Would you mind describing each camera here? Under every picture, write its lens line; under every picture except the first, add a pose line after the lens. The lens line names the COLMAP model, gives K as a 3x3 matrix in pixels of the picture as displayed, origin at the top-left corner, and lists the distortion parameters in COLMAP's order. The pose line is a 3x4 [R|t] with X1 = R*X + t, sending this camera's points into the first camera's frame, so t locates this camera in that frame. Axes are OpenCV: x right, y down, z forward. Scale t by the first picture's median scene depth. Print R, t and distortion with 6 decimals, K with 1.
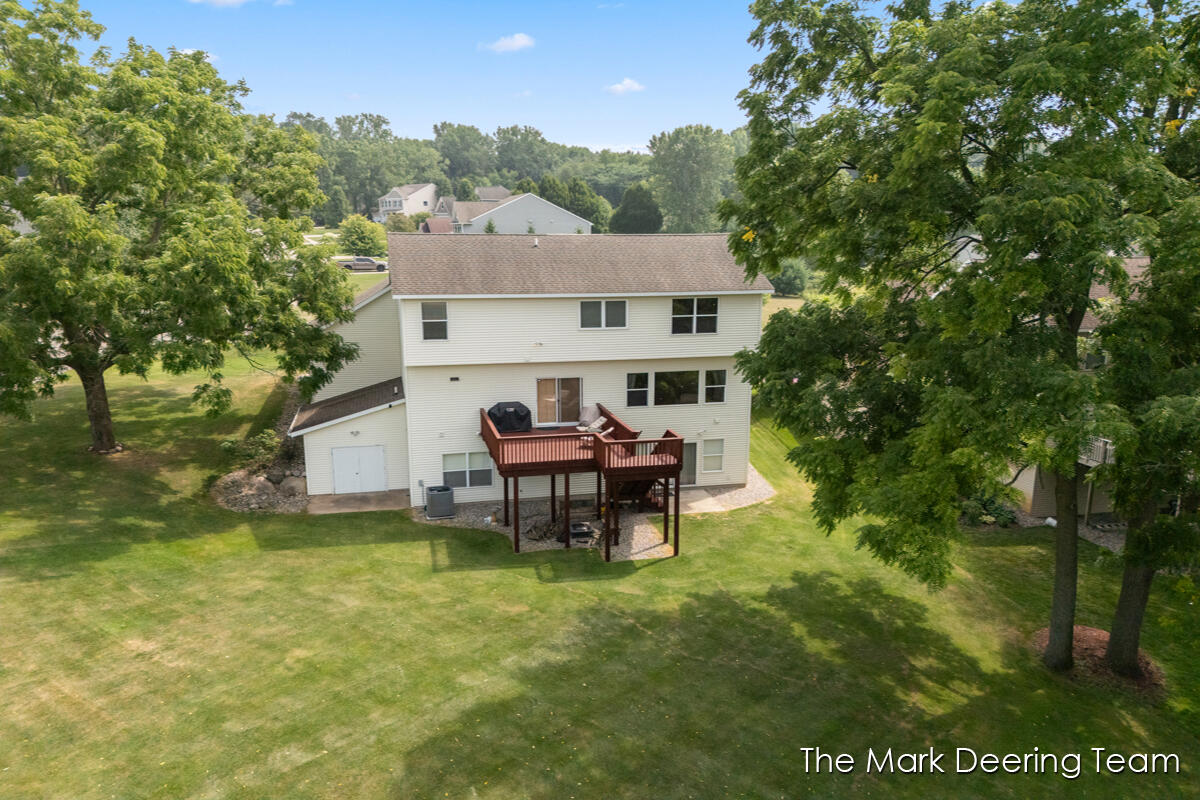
lens RADIAL K [[885.9, 0, 599.7], [0, 885.9, 409.3], [0, 0, 1]] dist [0.052507, -0.041110]
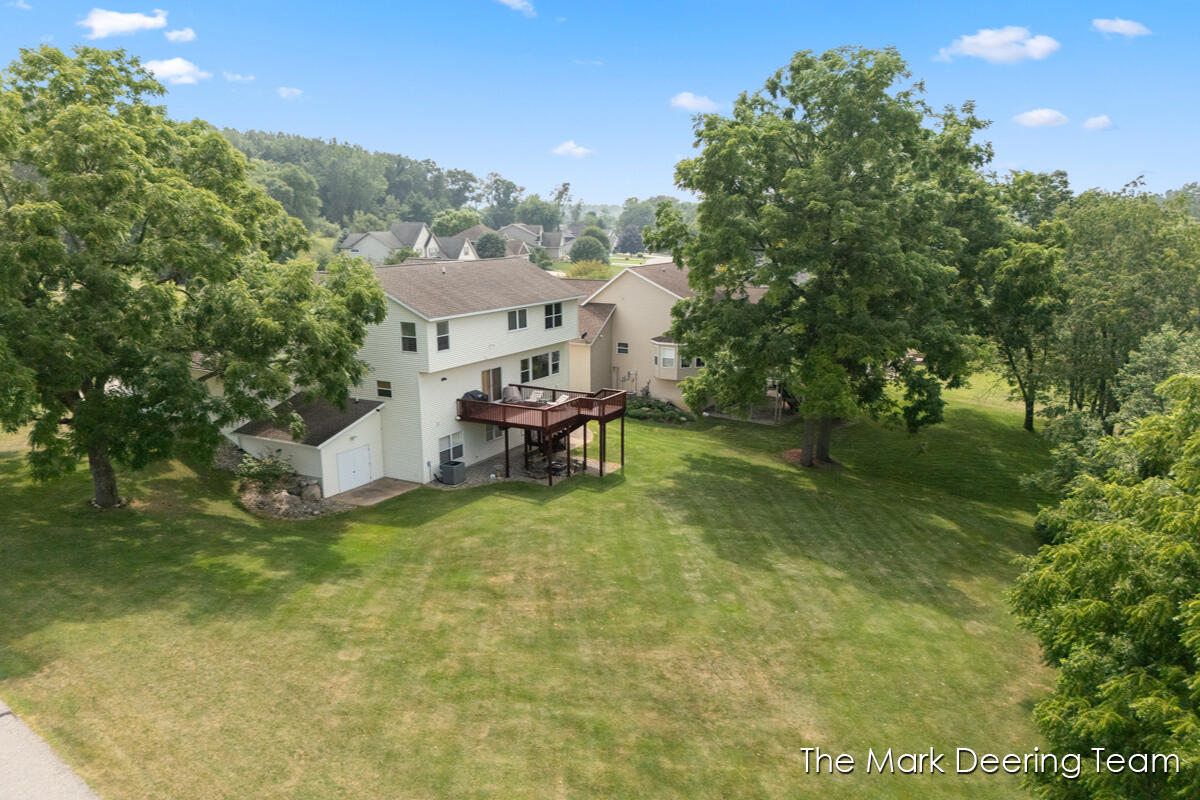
lens RADIAL K [[885.9, 0, 590.6], [0, 885.9, 393.2], [0, 0, 1]] dist [0.052507, -0.041110]
pose [[0.677905, -0.149341, 0.719820, -1.051859], [0.148768, 0.986759, 0.064618, -0.072181], [-0.719939, 0.063282, 0.691146, -0.064759]]
